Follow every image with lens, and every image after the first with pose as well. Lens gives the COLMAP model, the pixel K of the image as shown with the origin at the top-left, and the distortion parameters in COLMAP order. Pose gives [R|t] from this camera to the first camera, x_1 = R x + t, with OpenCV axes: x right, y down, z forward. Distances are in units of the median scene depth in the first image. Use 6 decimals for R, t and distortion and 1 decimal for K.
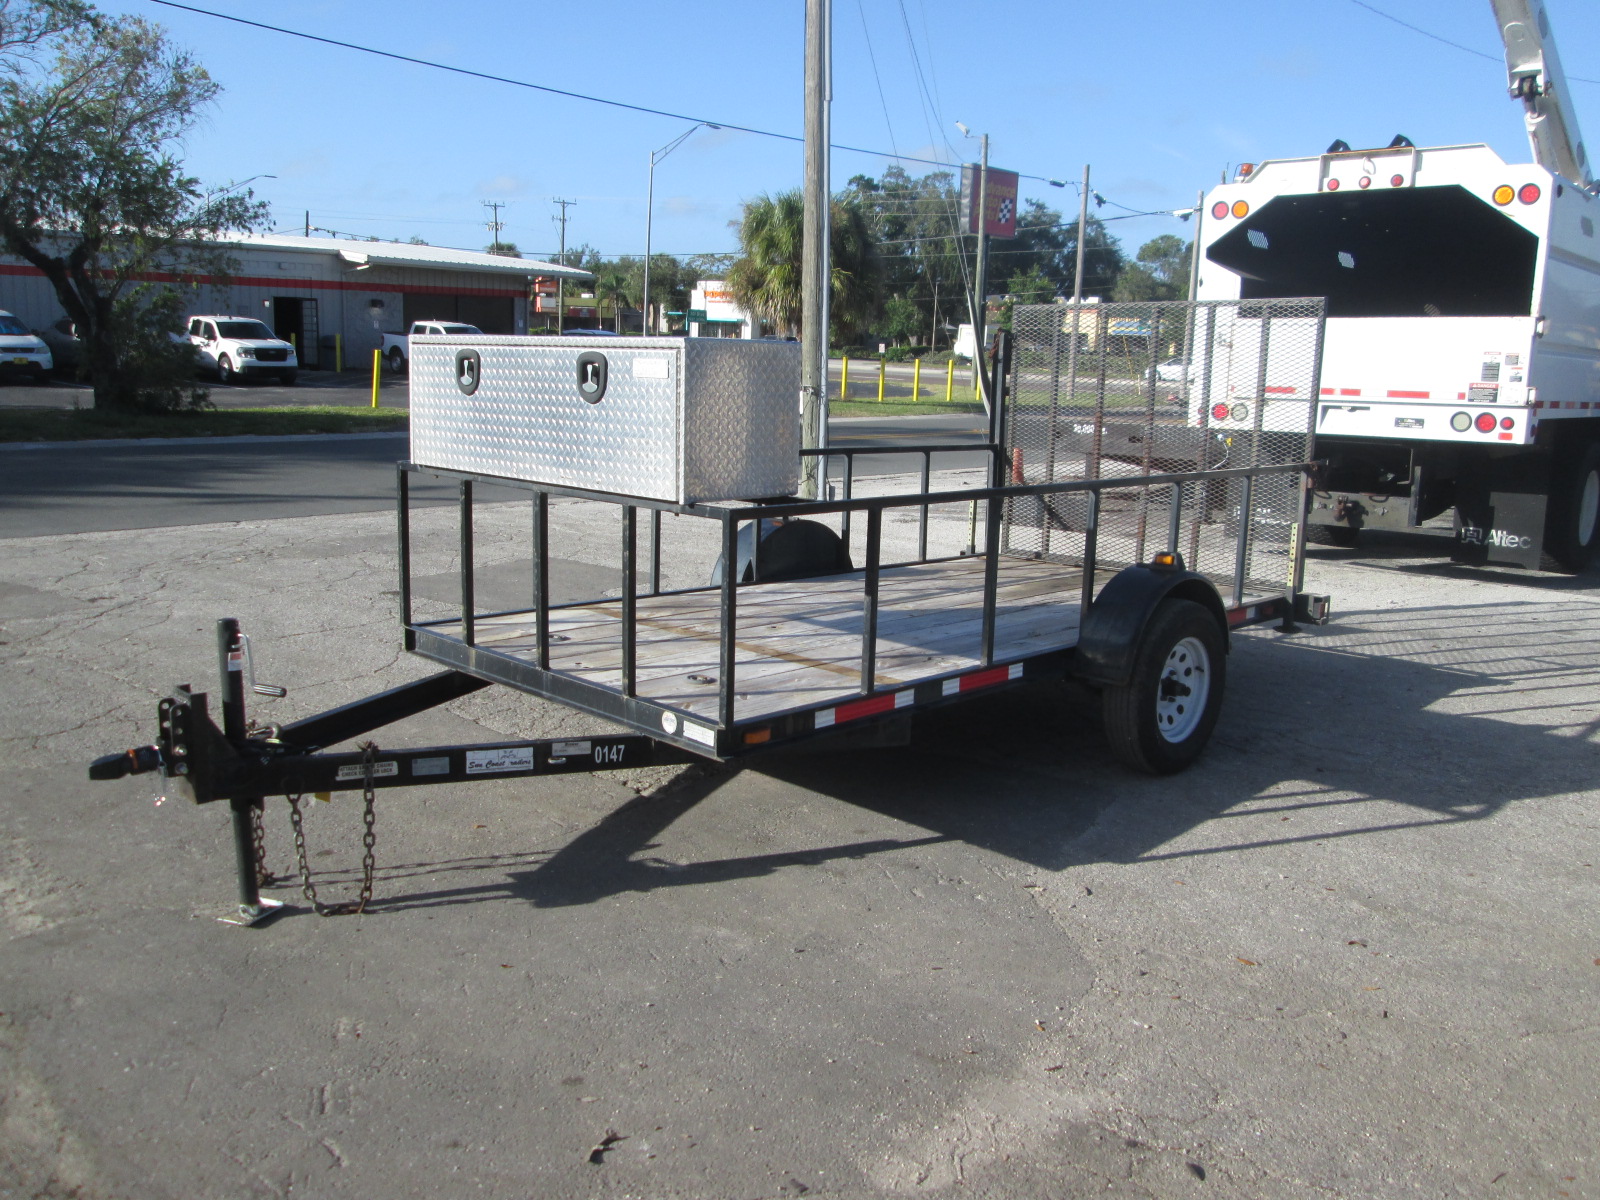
lens RADIAL K [[1306.9, 0, 801.9], [0, 1306.9, 572.1], [0, 0, 1]] dist [-0.045223, 0.012109]
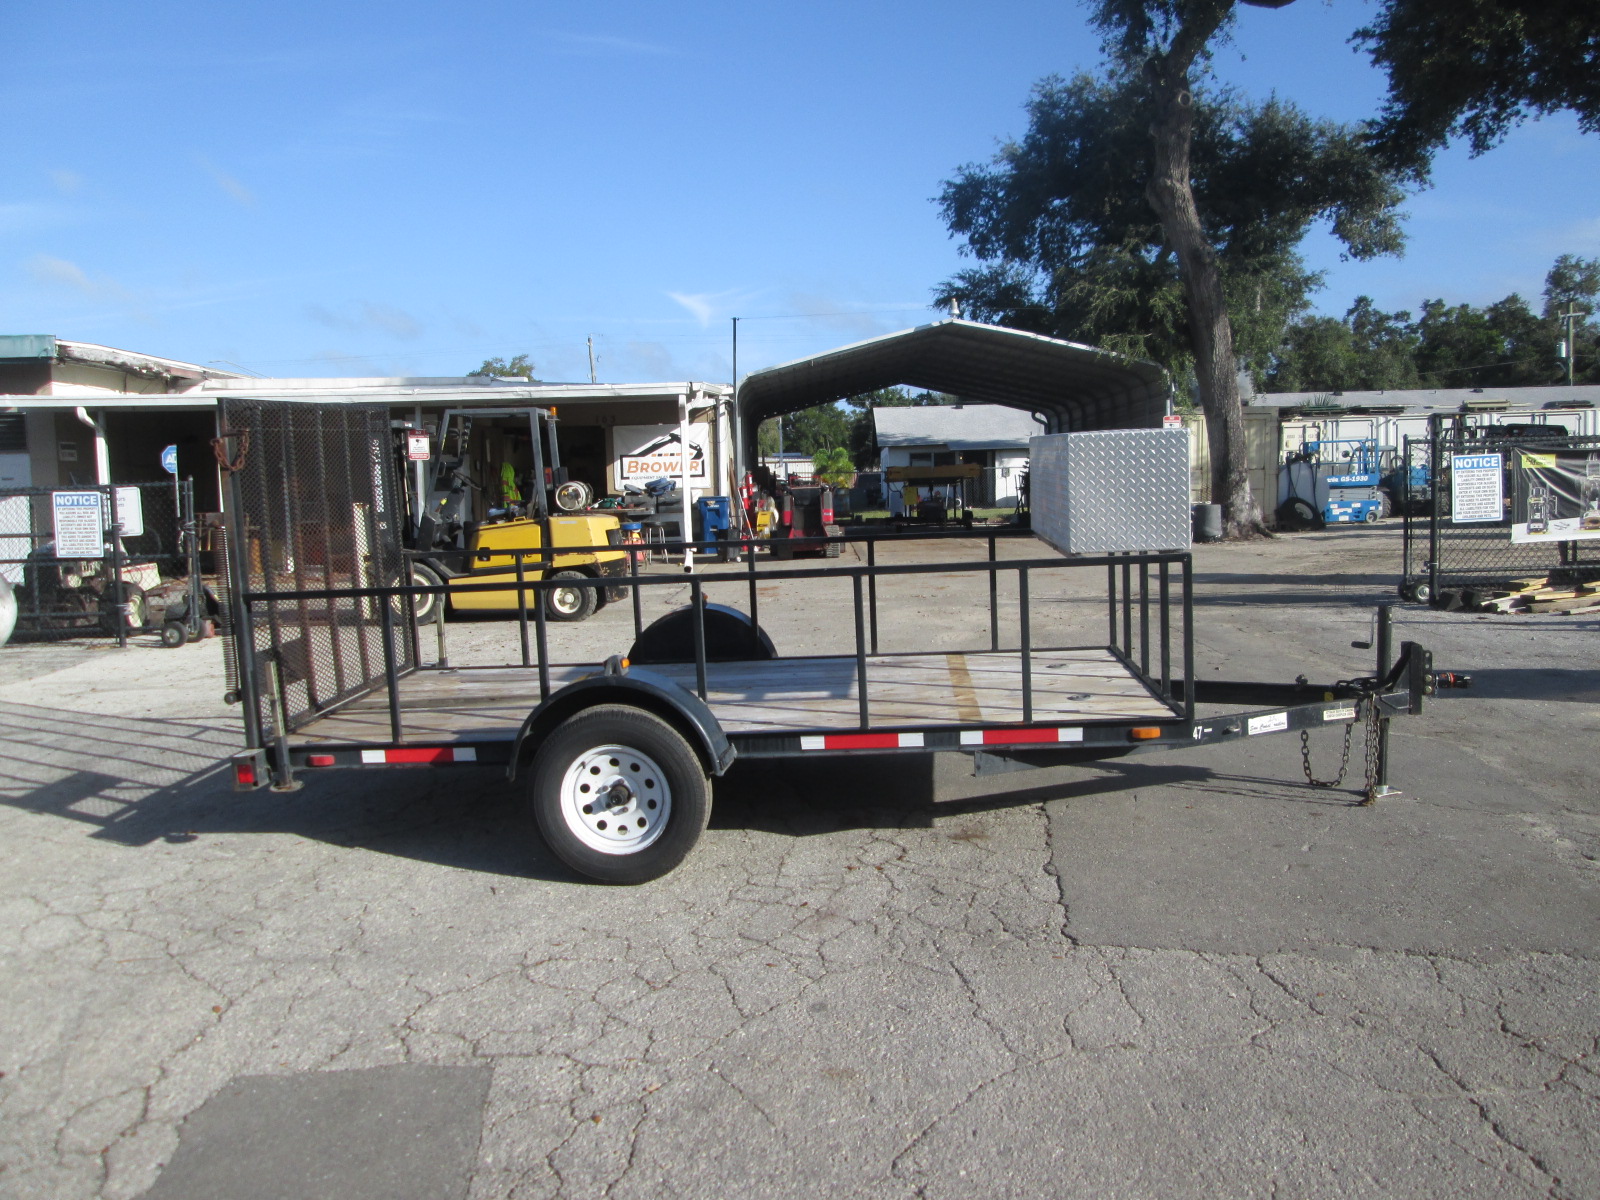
lens RADIAL K [[1306.9, 0, 815.9], [0, 1306.9, 596.2], [0, 0, 1]] dist [-0.045223, 0.012109]
pose [[-0.649944, -0.078329, 0.755935, -0.483917], [0.141507, 0.964807, 0.221638, -0.172391], [-0.746692, 0.251022, -0.615986, 1.012850]]
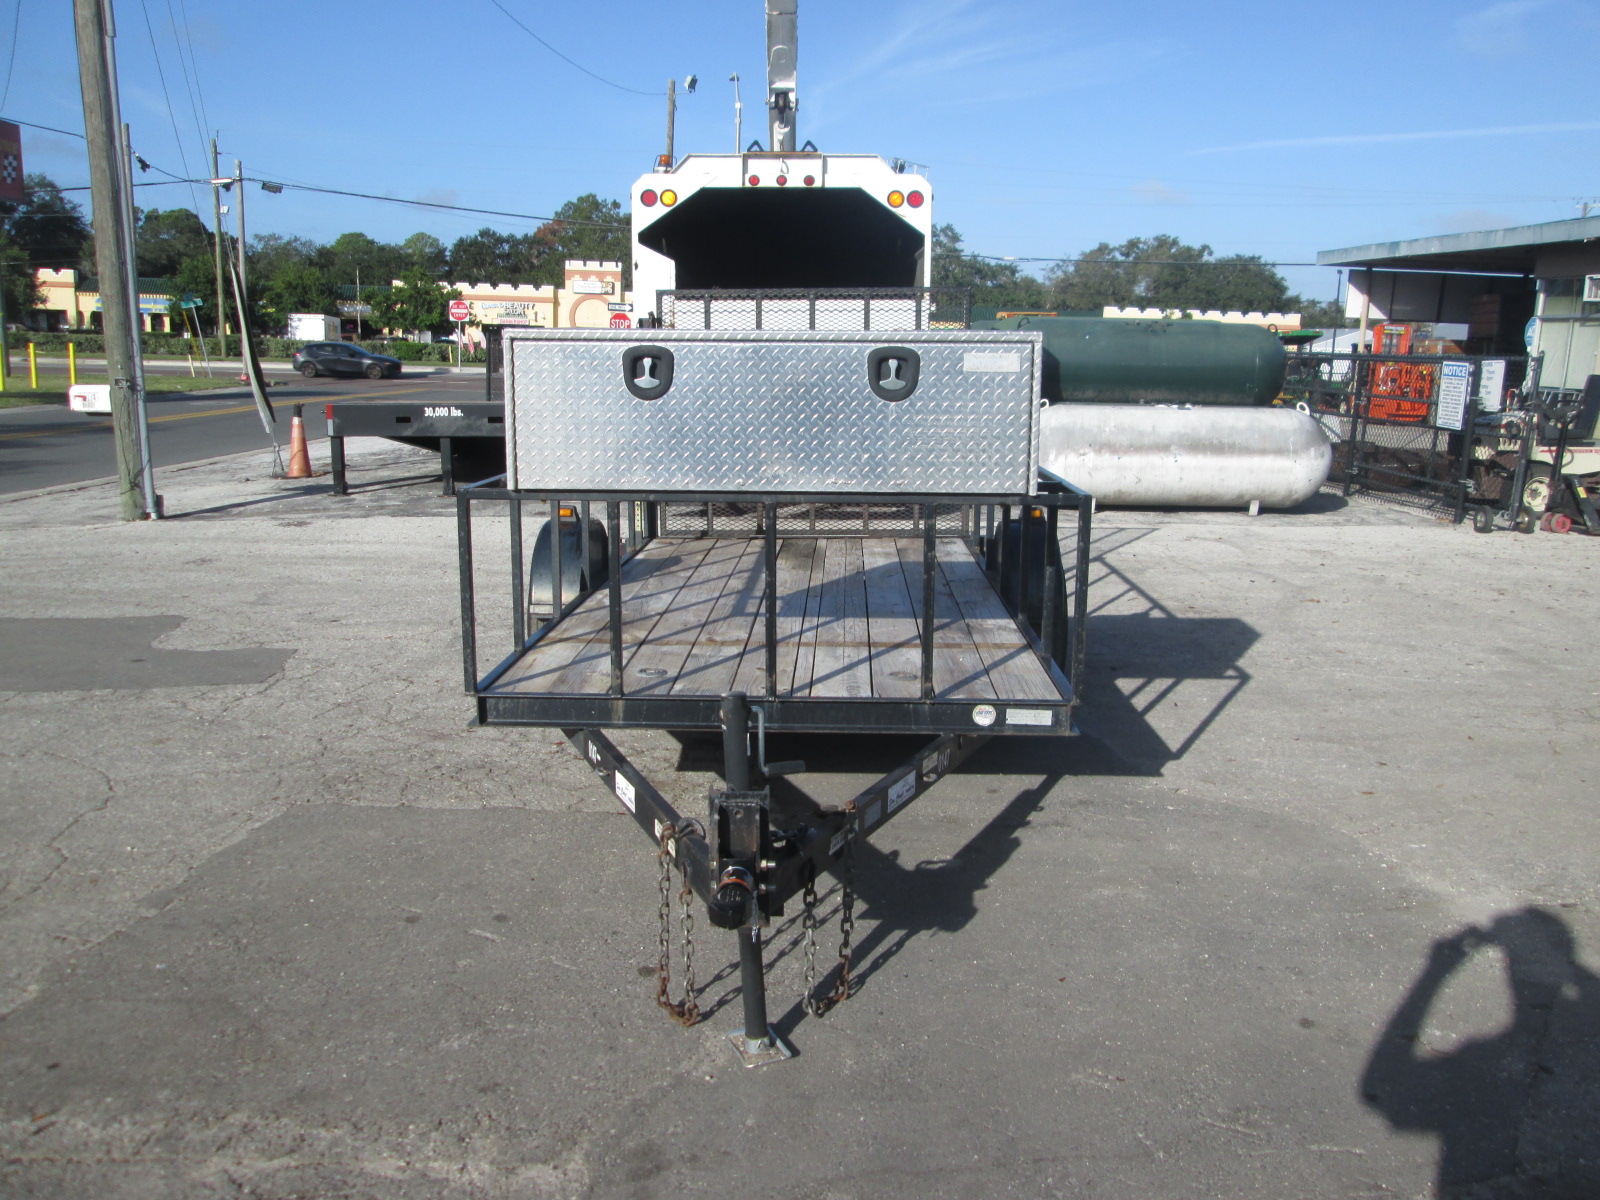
lens RADIAL K [[1306.9, 0, 792.6], [0, 1306.9, 578.8], [0, 0, 1]] dist [-0.045223, 0.012109]
pose [[0.737539, -0.134446, 0.661786, -0.382556], [0.118167, 0.990555, 0.069544, -0.034076], [-0.664886, 0.026909, 0.746460, 0.153667]]
